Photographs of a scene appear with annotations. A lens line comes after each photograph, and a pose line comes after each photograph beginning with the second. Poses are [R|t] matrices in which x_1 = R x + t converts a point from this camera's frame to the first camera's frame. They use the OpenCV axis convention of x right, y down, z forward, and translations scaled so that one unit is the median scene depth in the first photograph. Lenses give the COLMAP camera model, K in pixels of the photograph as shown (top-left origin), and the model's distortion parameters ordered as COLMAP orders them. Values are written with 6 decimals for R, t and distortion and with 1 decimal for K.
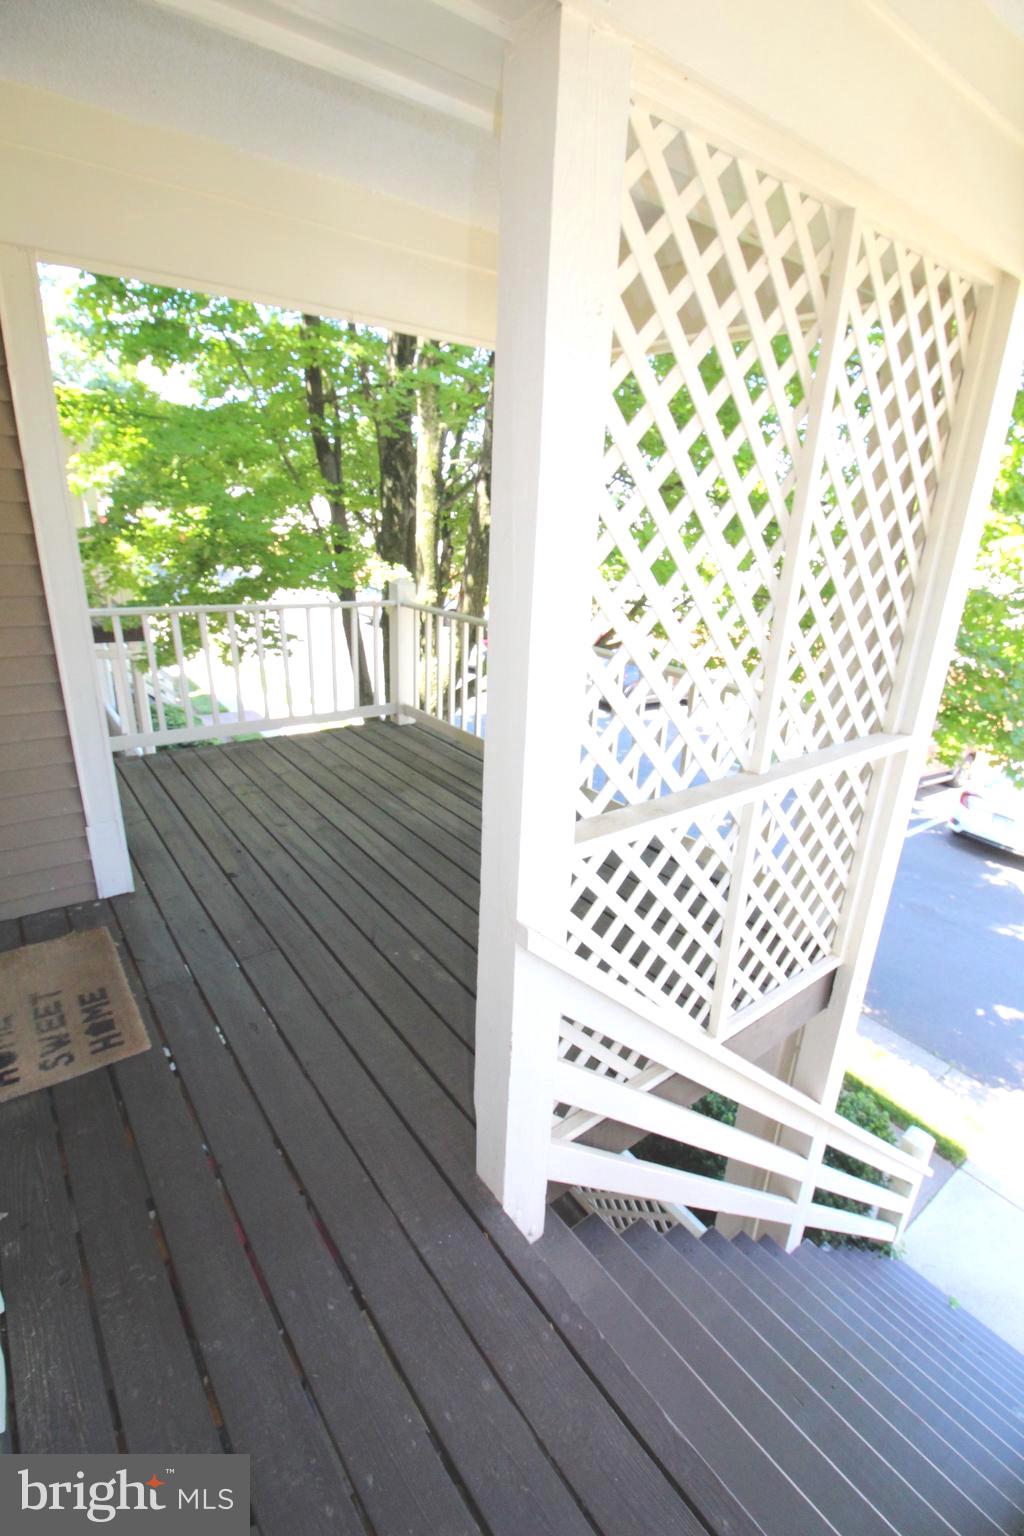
lens RADIAL K [[711.9, 0, 529.7], [0, 711.9, 765.3], [0, 0, 1]] dist [0.002086, -0.013575]
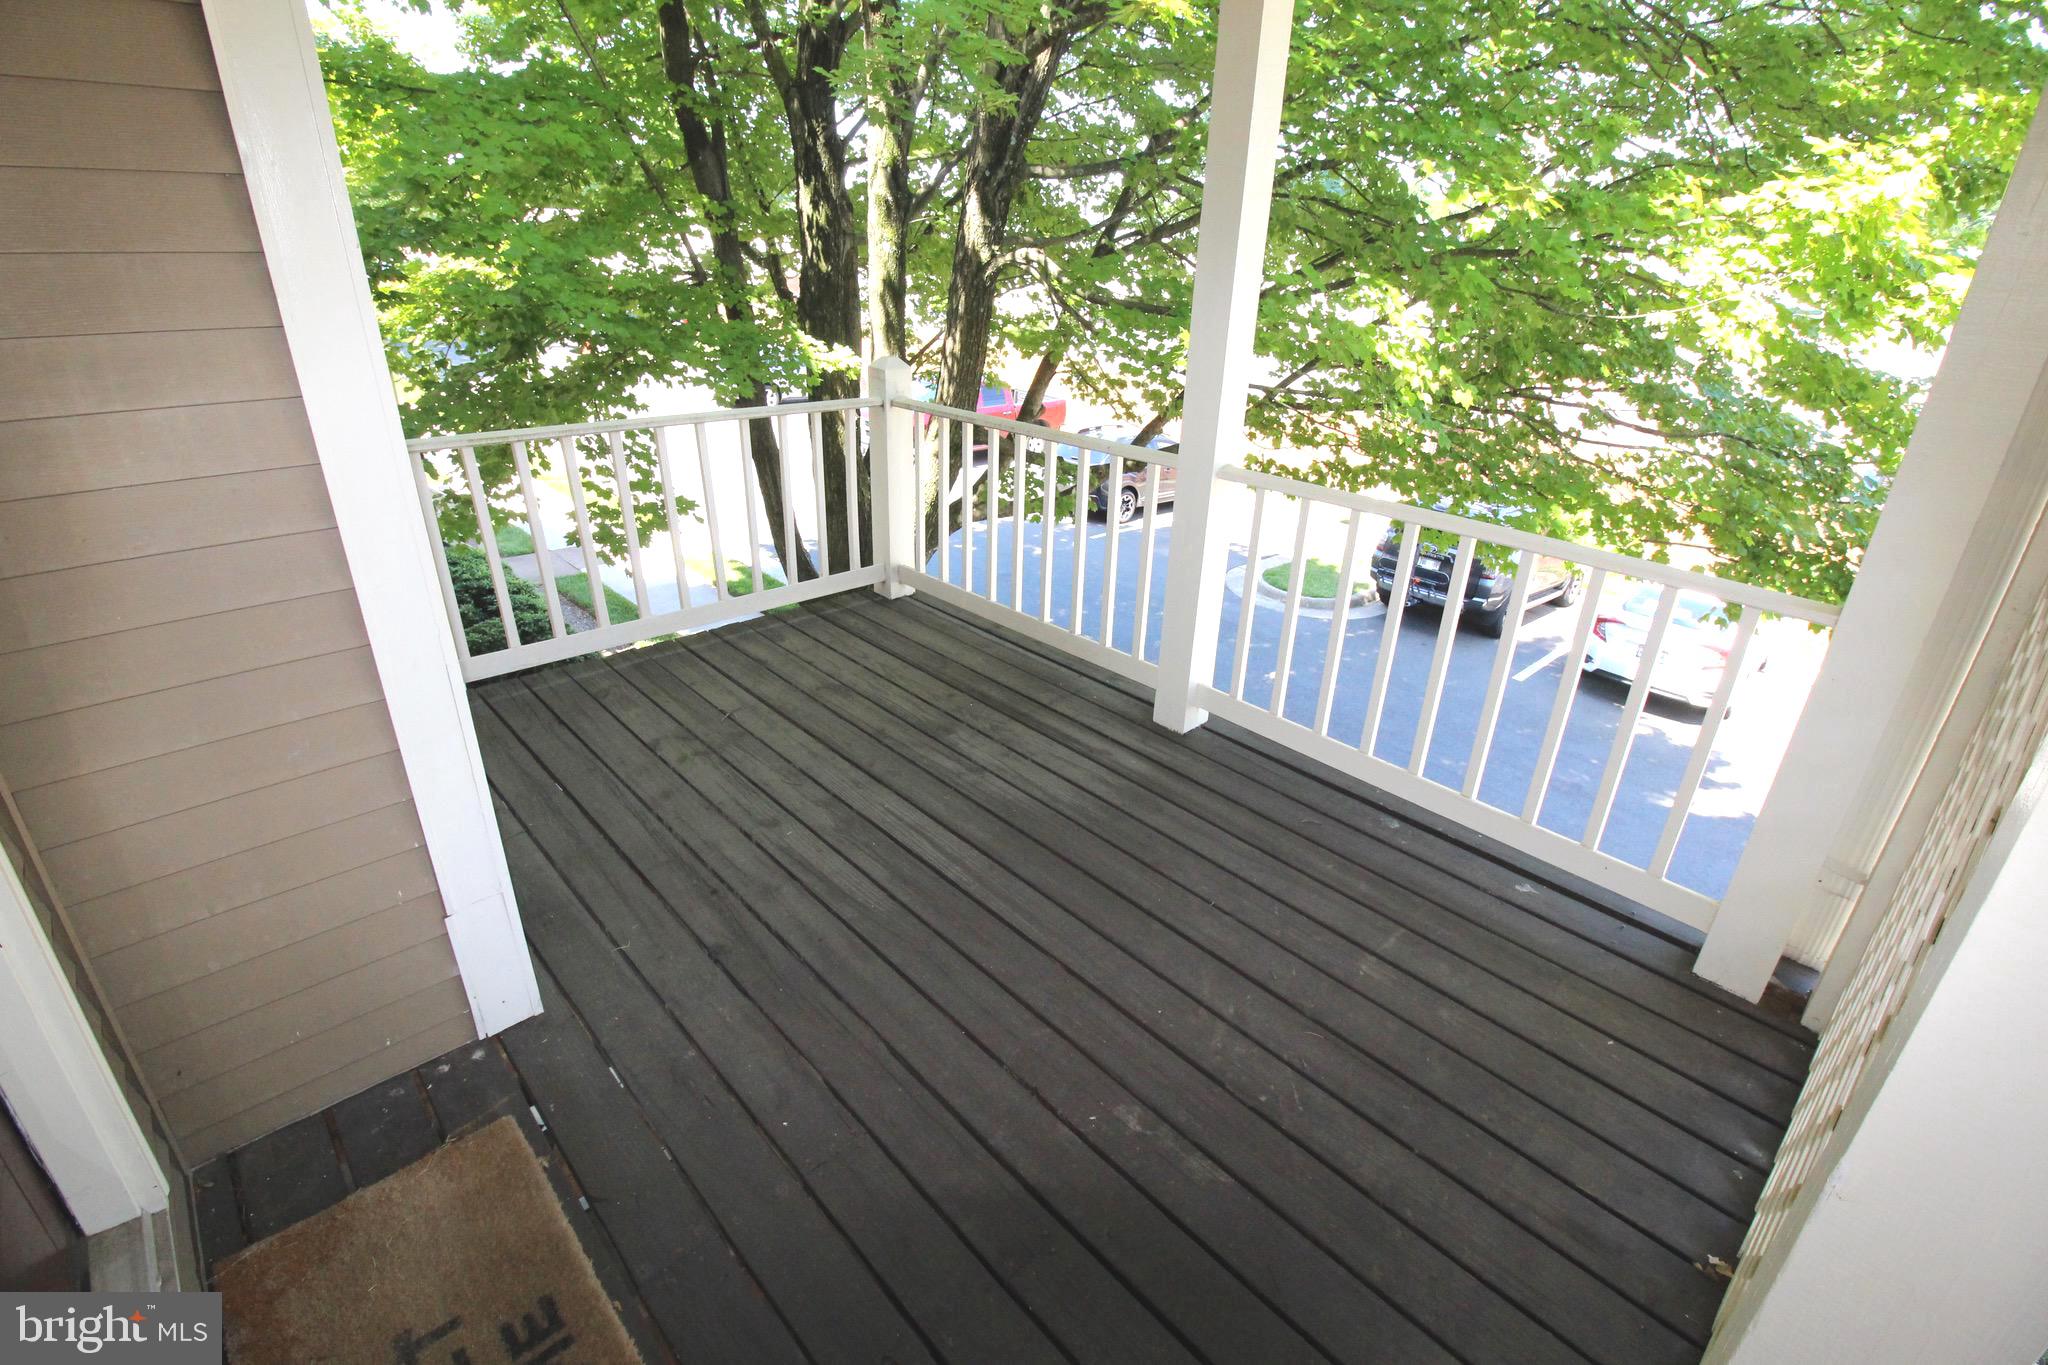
lens RADIAL K [[949.3, 0, 1023.3], [0, 949.3, 653.1], [0, 0, 1]] dist [0.002086, -0.013575]
pose [[0.995188, -0.056142, 0.080309, -0.174357], [0.050060, 0.995863, 0.075836, -0.084248], [-0.084235, -0.071450, 0.993881, 0.210766]]
